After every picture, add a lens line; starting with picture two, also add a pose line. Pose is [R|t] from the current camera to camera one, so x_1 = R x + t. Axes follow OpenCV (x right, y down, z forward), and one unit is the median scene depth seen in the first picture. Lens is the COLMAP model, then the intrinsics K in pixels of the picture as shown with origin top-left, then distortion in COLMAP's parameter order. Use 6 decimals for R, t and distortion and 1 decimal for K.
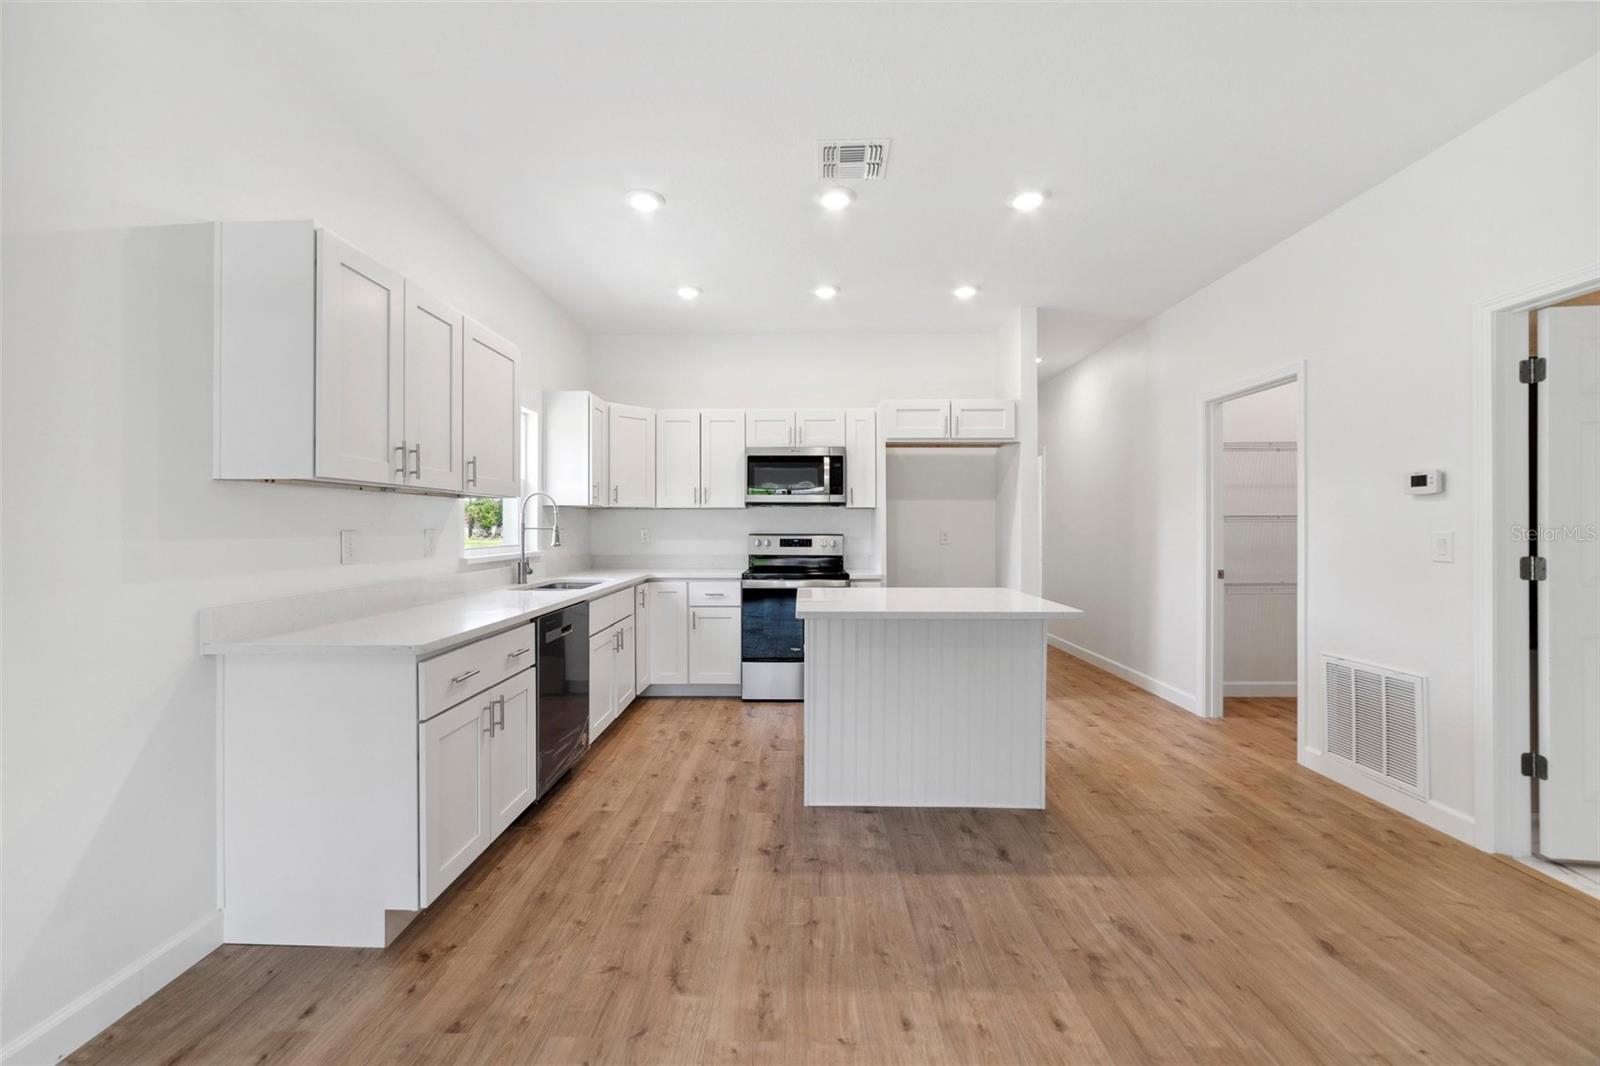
lens RADIAL K [[607.3, 0, 796.0], [0, 607.3, 525.8], [0, 0, 1]] dist [-0.002188, -0.000159]
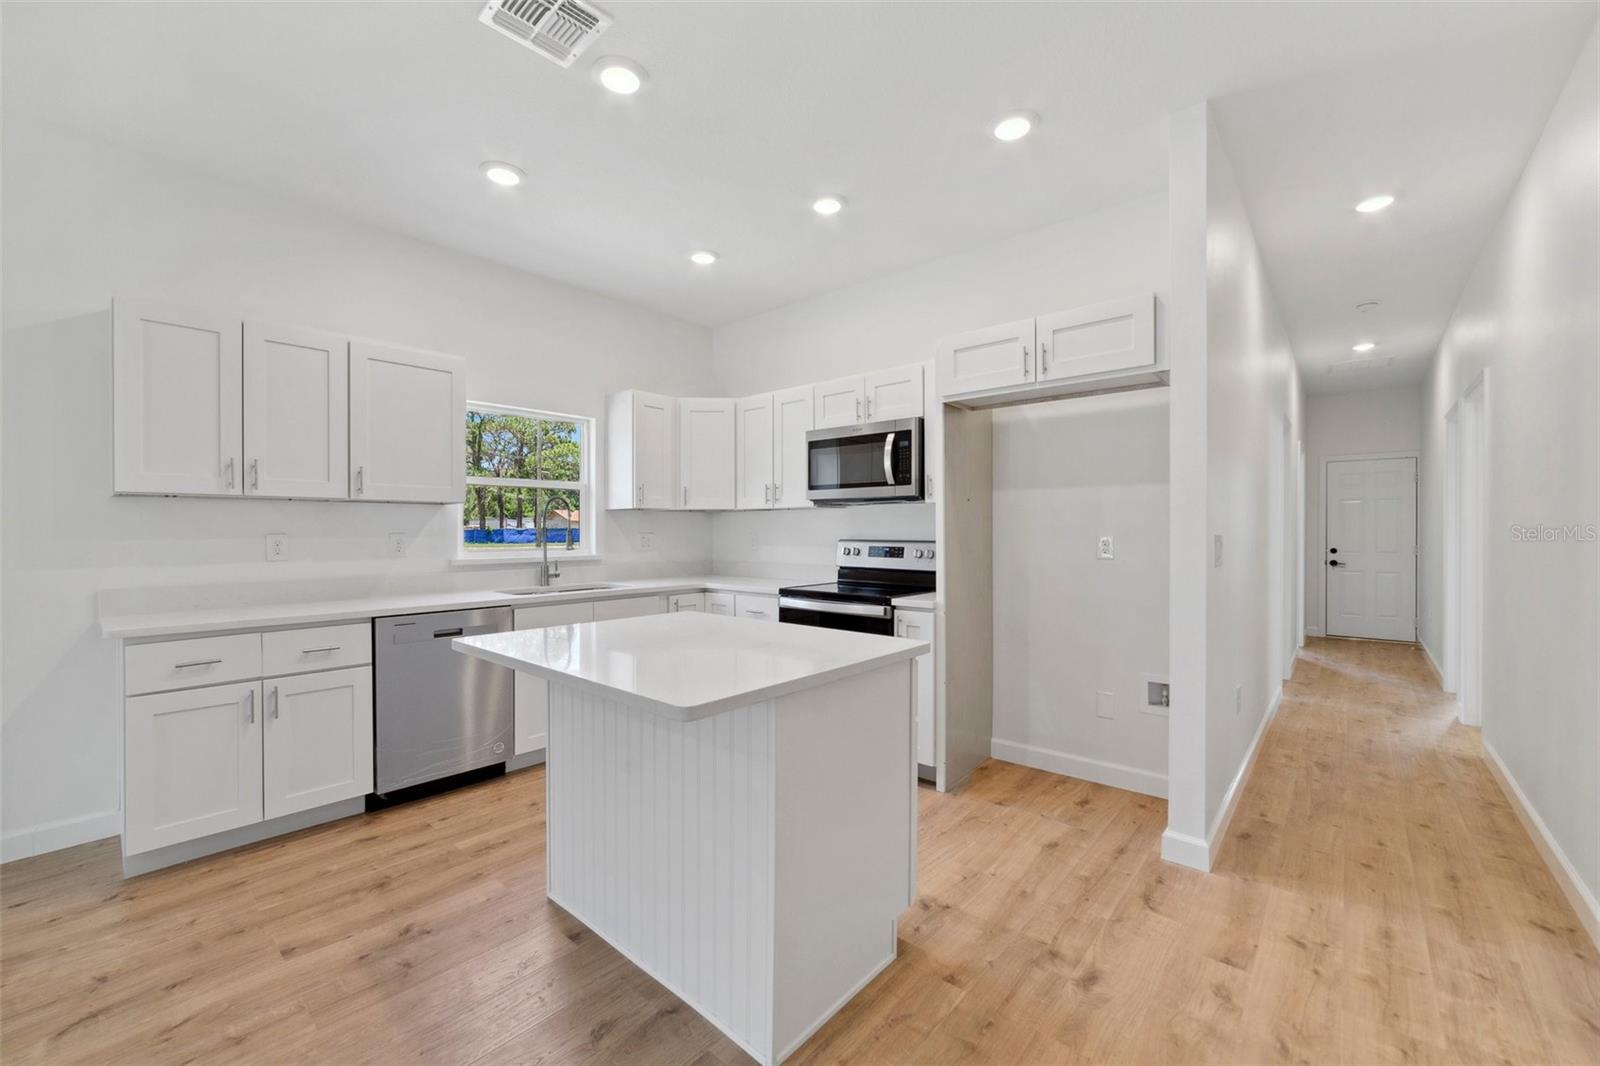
lens RADIAL K [[642.7, 0, 808.0], [0, 642.7, 526.4], [0, 0, 1]] dist [0.000183, 0.000552]
pose [[0.764207, -0.002390, -0.644966, 0.504729], [0.000286, 0.999994, -0.003367, -0.000898], [0.644971, 0.002388, 0.764204, 0.378702]]
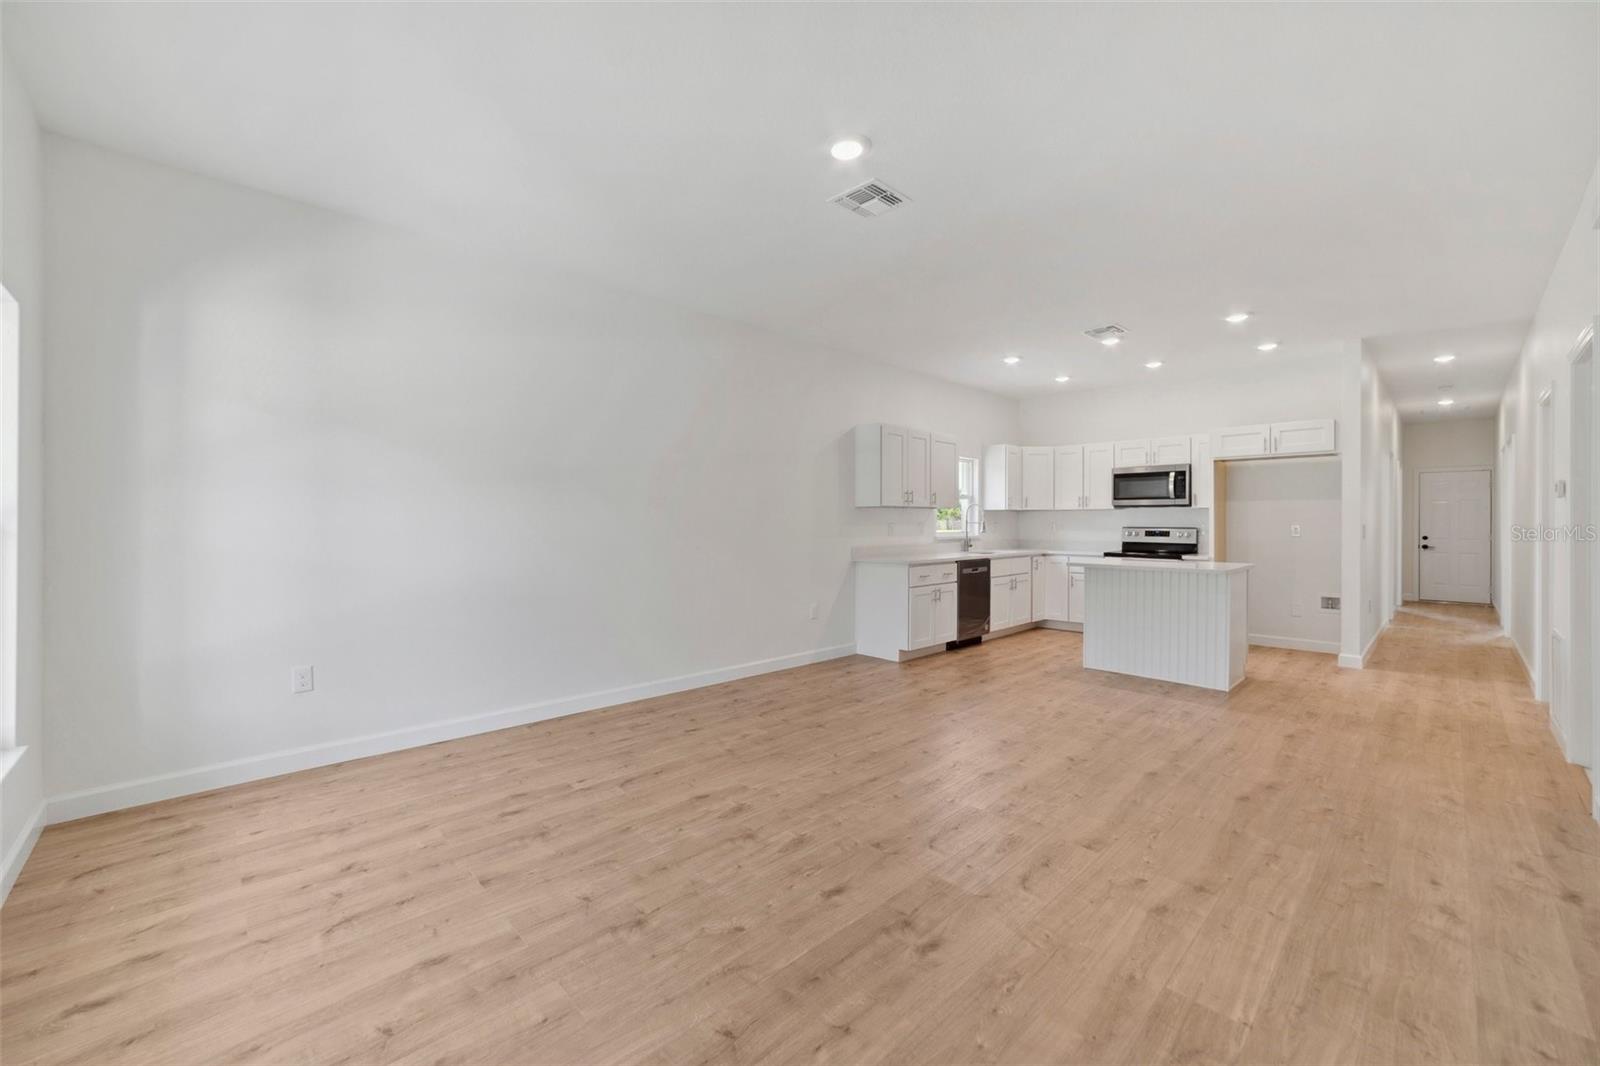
lens RADIAL K [[642.7, 0, 811.5], [0, 642.7, 520.6], [0, 0, 1]] dist [0.000183, 0.000552]
pose [[0.708455, -0.005712, -0.705733, 0.540565], [0.001253, 0.999976, -0.006836, 0.007976], [0.705755, 0.003959, 0.708445, -0.670909]]
